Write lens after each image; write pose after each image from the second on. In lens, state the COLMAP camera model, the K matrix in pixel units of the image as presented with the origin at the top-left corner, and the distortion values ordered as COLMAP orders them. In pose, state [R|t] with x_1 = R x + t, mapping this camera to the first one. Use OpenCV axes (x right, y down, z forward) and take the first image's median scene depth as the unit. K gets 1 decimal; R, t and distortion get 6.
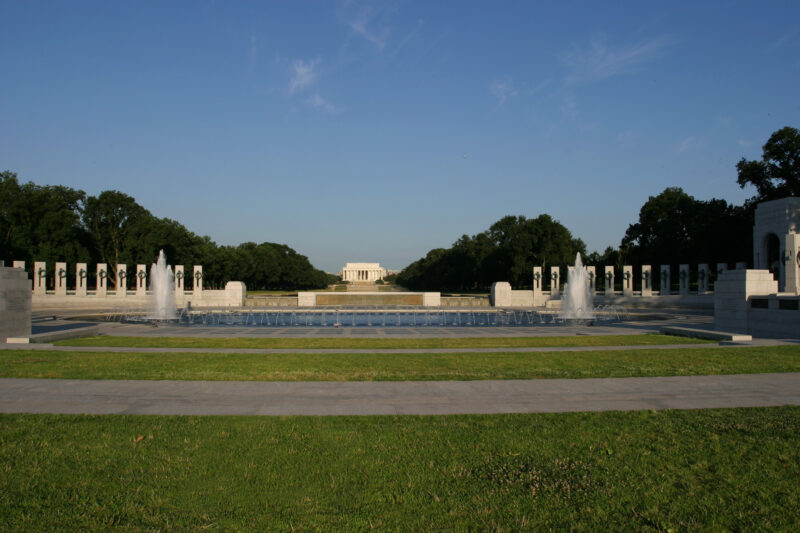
lens RADIAL K [[618.0, 0, 398.0], [0, 618.0, 269.1], [0, 0, 1]] dist [-0.080057, 0.044609]
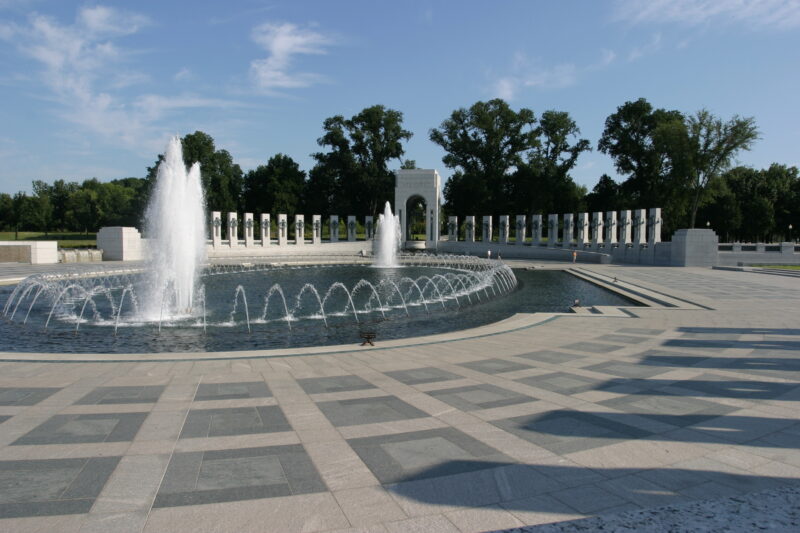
lens RADIAL K [[618.0, 0, 400.9], [0, 618.0, 265.3], [0, 0, 1]] dist [-0.080057, 0.044609]
pose [[0.217975, -0.037748, 0.975224, -0.463463], [-0.037152, 0.998206, 0.046942, 0.019676], [-0.975247, -0.046464, 0.216182, 0.520742]]
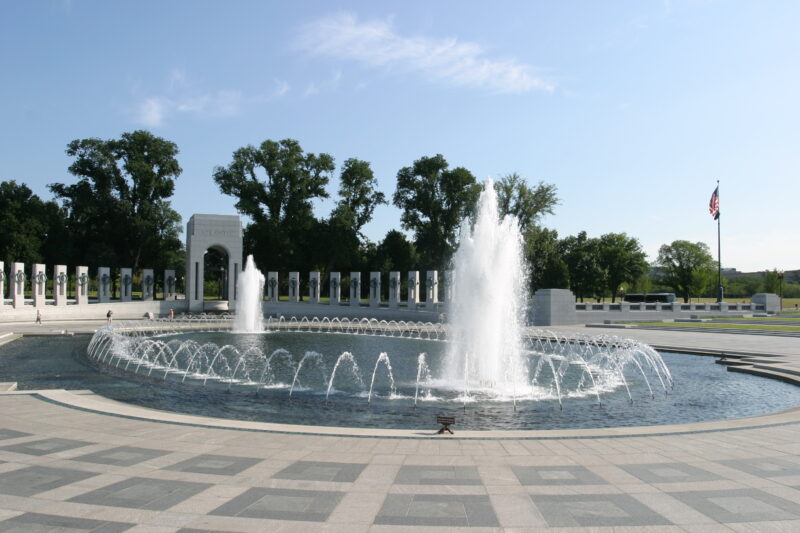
lens RADIAL K [[767.7, 0, 397.3], [0, 767.7, 267.2], [0, 0, 1]] dist [-0.021228, 0.000000]
pose [[-0.305166, 0.043471, 0.951307, -0.527314], [-0.037144, 0.997654, -0.057504, 0.030336], [-0.951575, -0.052884, -0.302835, 0.773382]]
